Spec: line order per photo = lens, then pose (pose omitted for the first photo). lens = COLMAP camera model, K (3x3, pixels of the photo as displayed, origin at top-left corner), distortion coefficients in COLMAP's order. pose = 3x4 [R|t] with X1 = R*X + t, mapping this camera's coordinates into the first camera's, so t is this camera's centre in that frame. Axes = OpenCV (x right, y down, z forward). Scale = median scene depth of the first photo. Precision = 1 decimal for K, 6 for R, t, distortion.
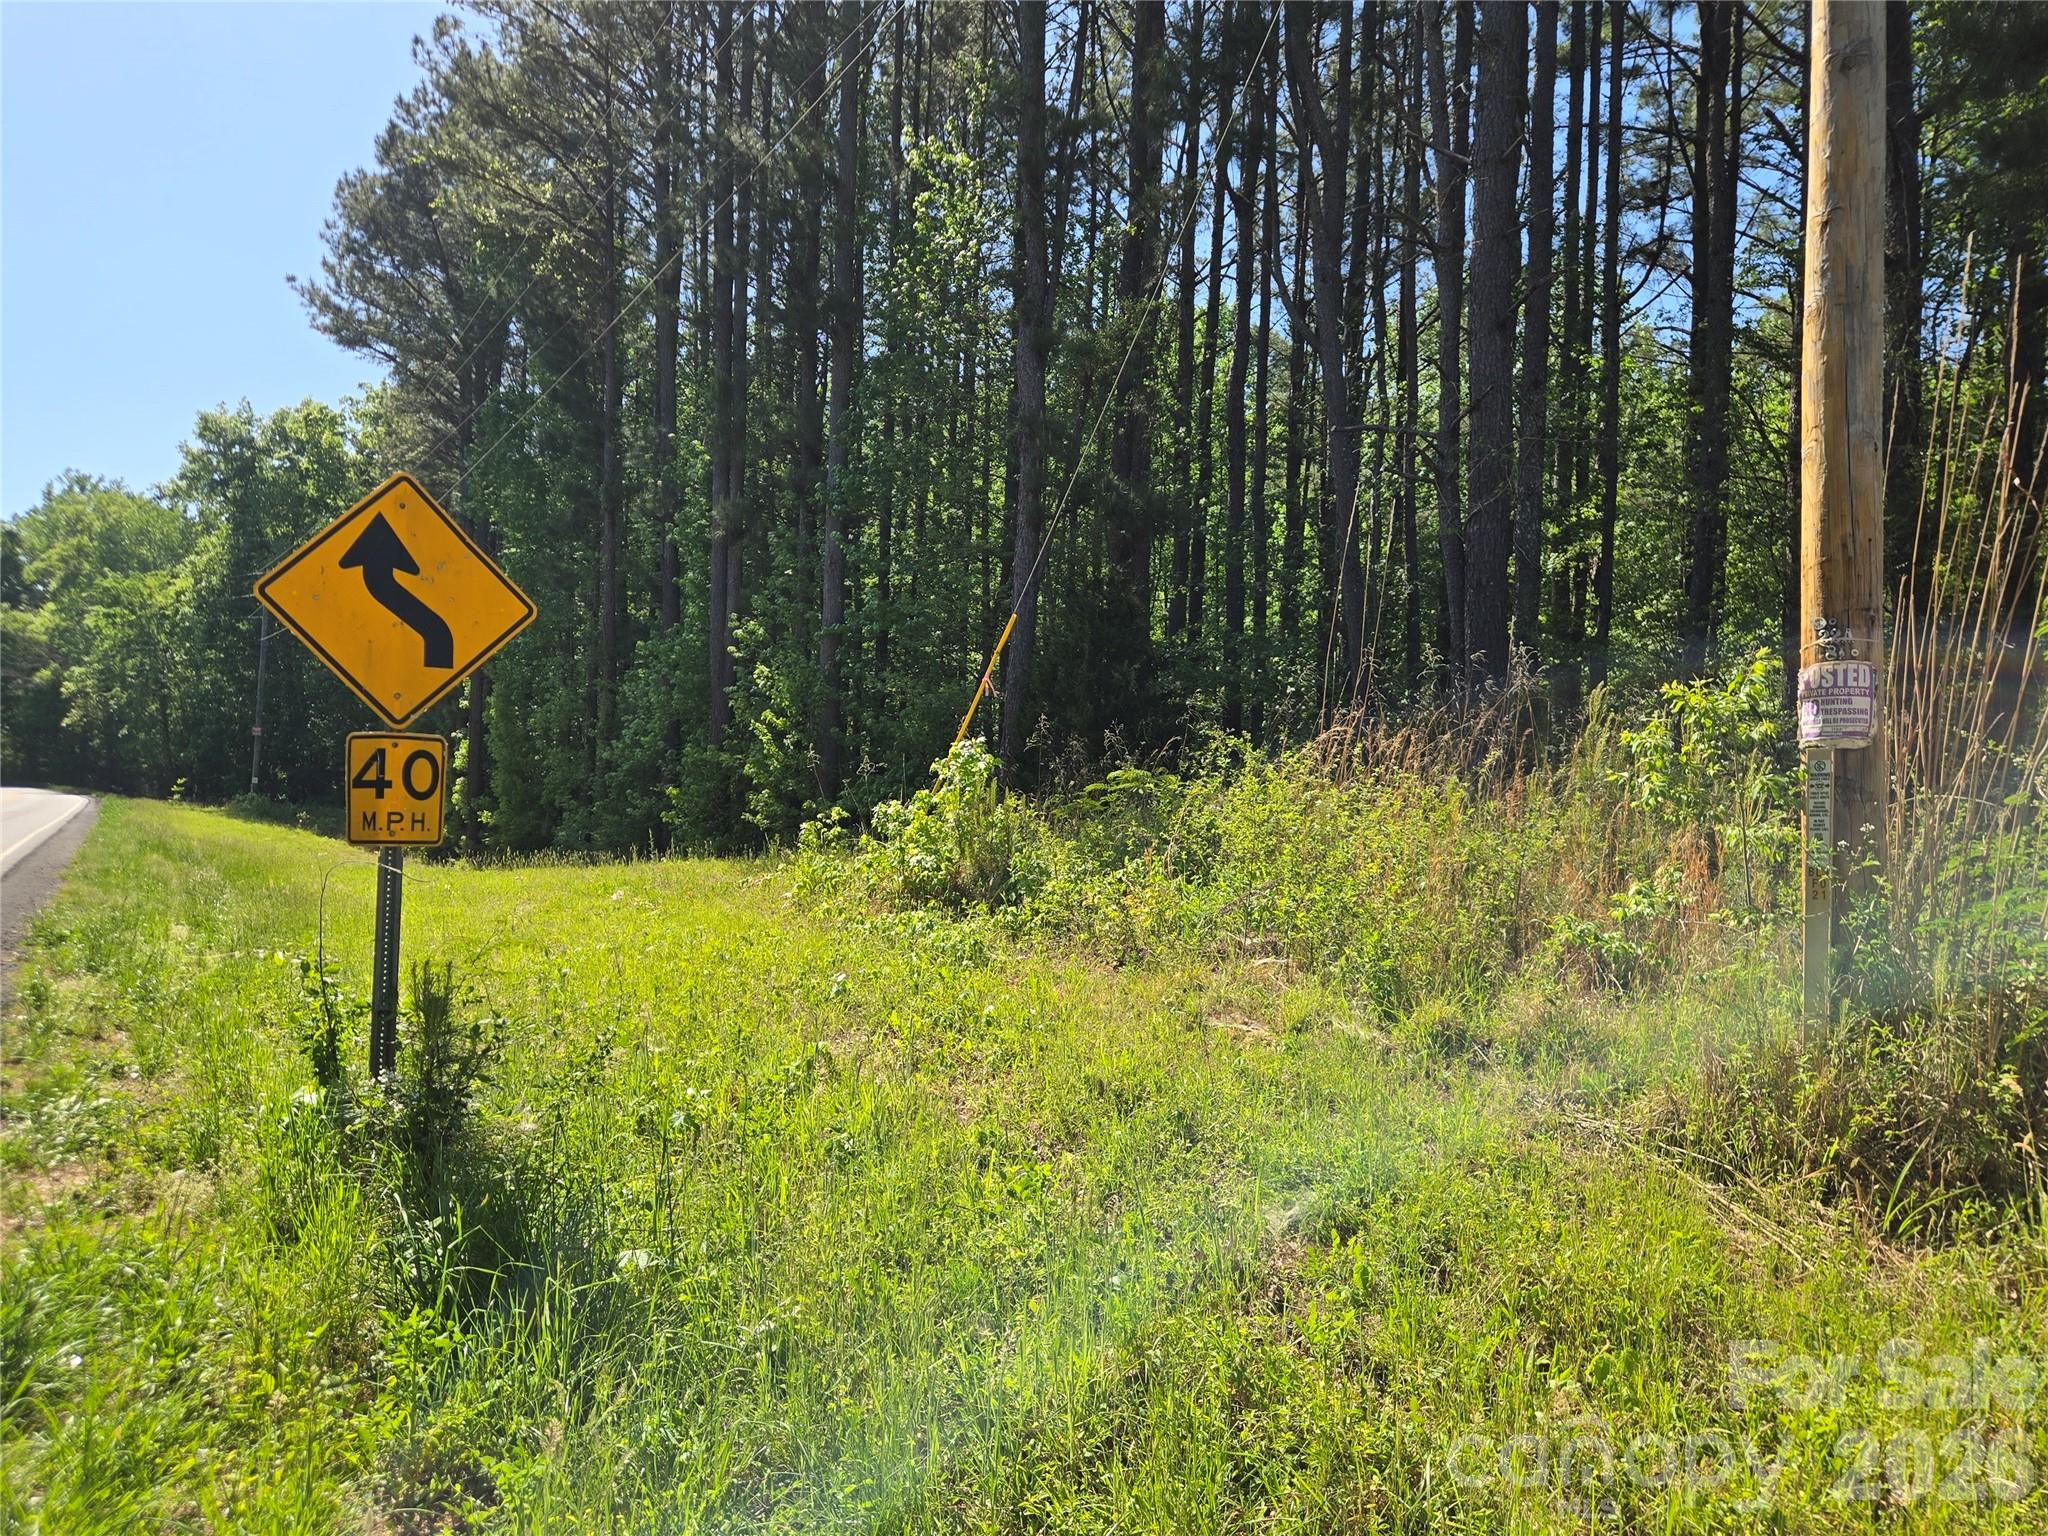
lens RADIAL K [[1451.0, 0, 1023.1], [0, 1451.0, 784.6], [0, 0, 1]] dist [0.081556, -0.062788]
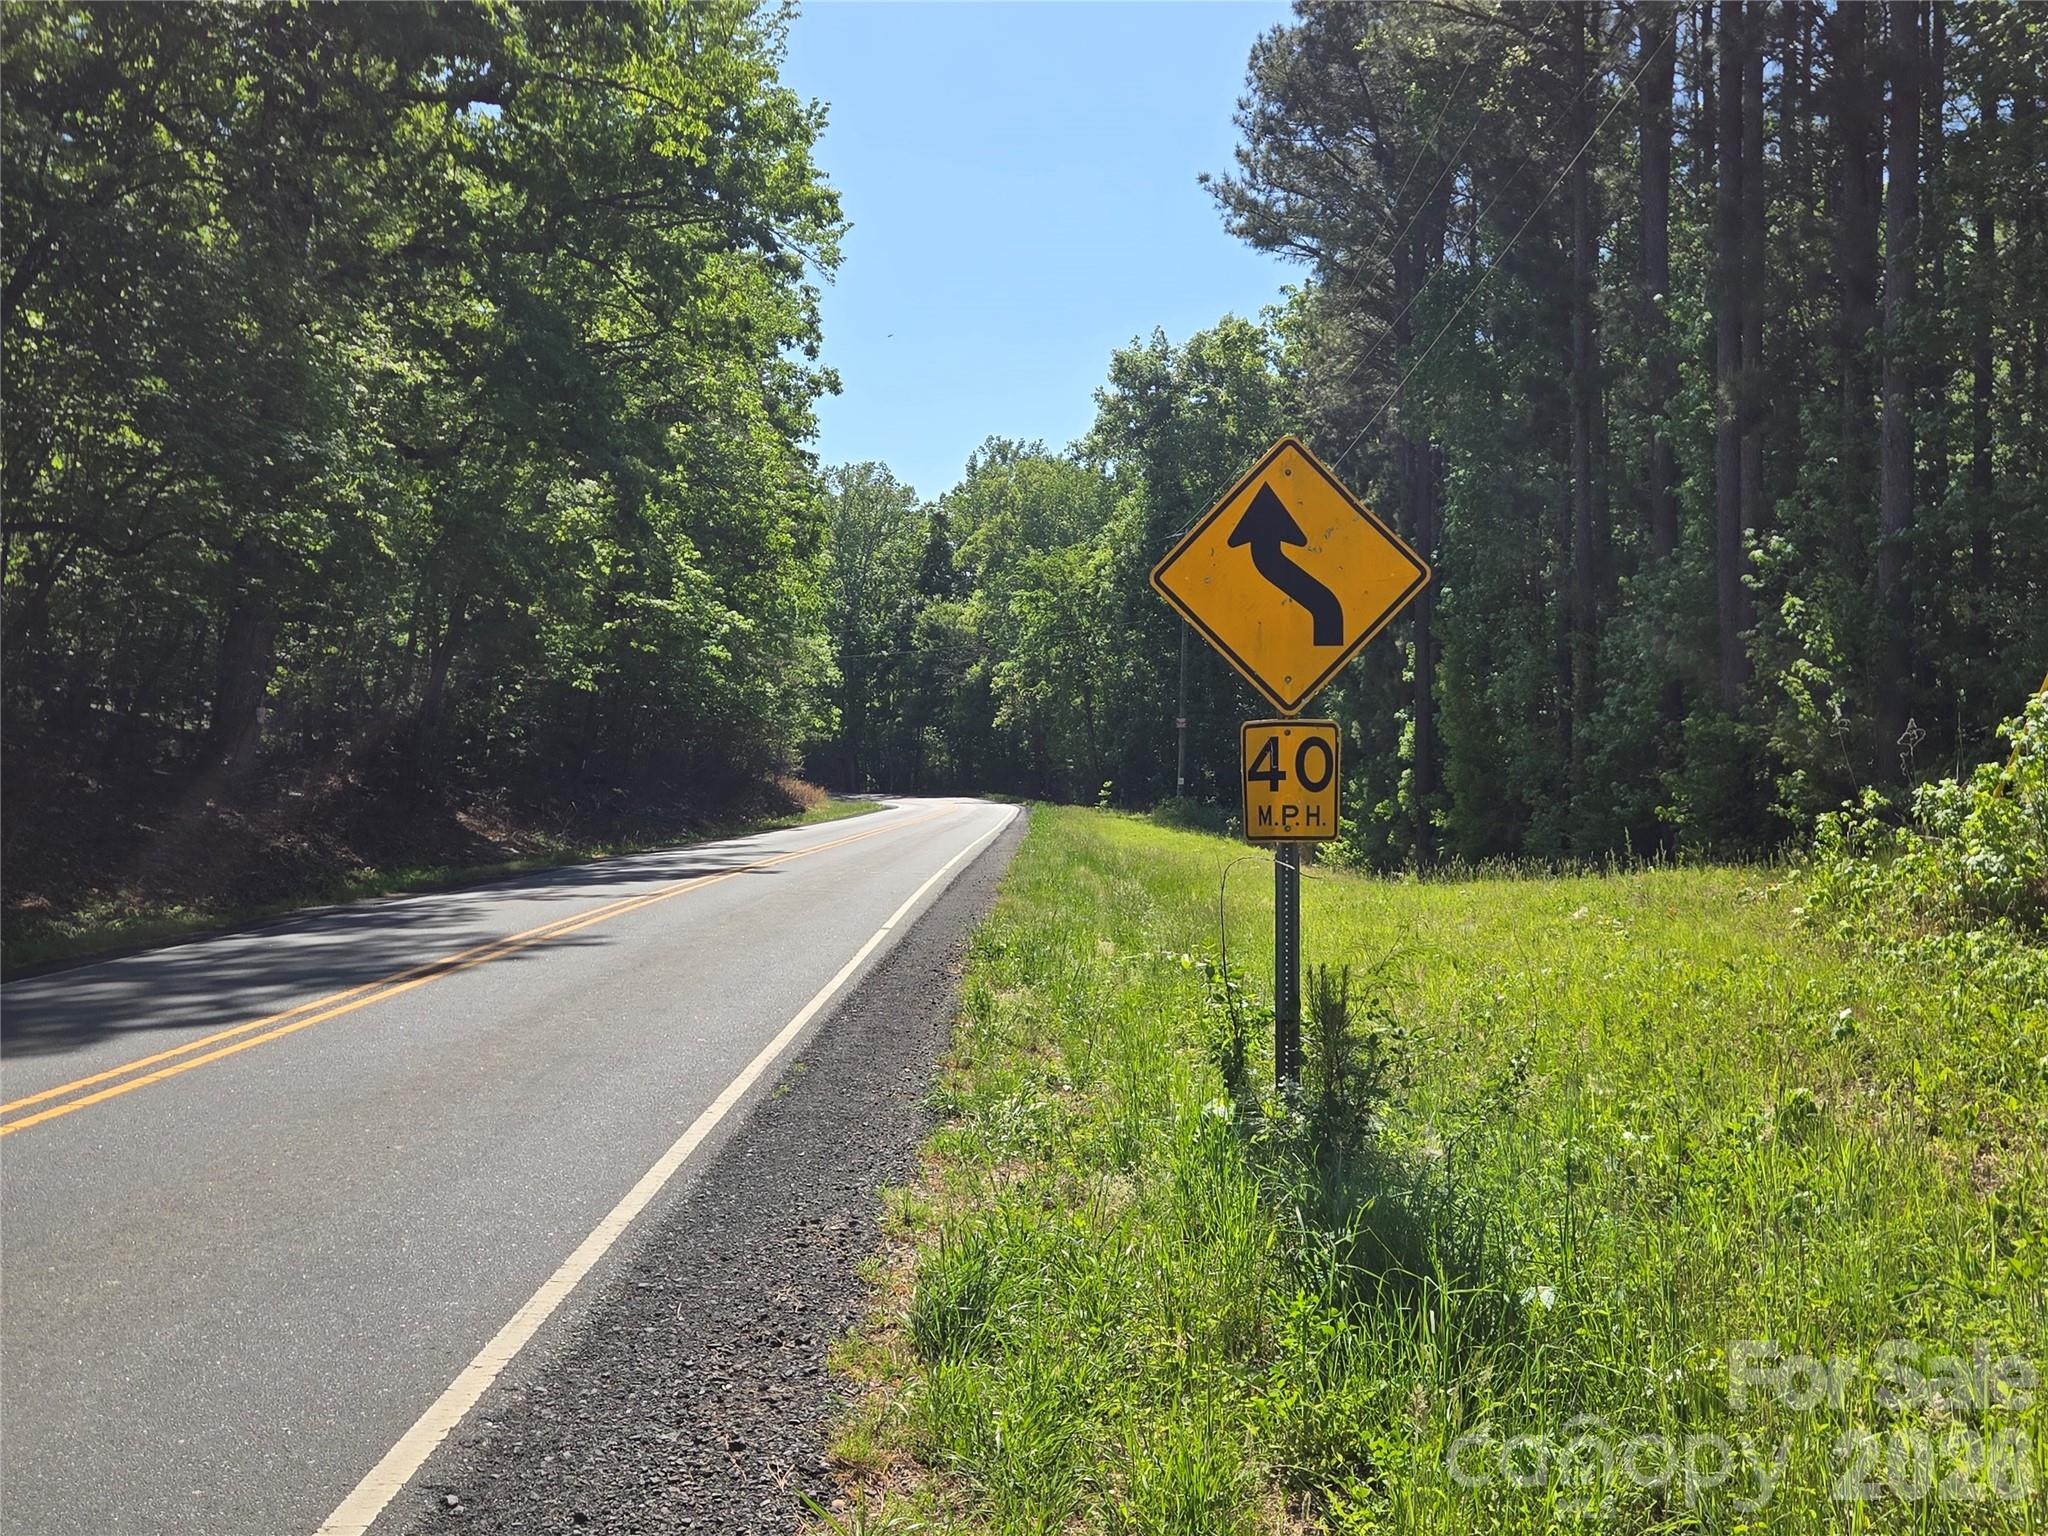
lens RADIAL K [[1451.0, 0, 1023.1], [0, 1451.0, 784.6], [0, 0, 1]] dist [0.081556, -0.062788]
pose [[0.849548, -0.023904, -0.526970, -0.133119], [0.031418, 0.999492, 0.005312, -0.006753], [0.526576, -0.021069, 0.849867, 0.206000]]
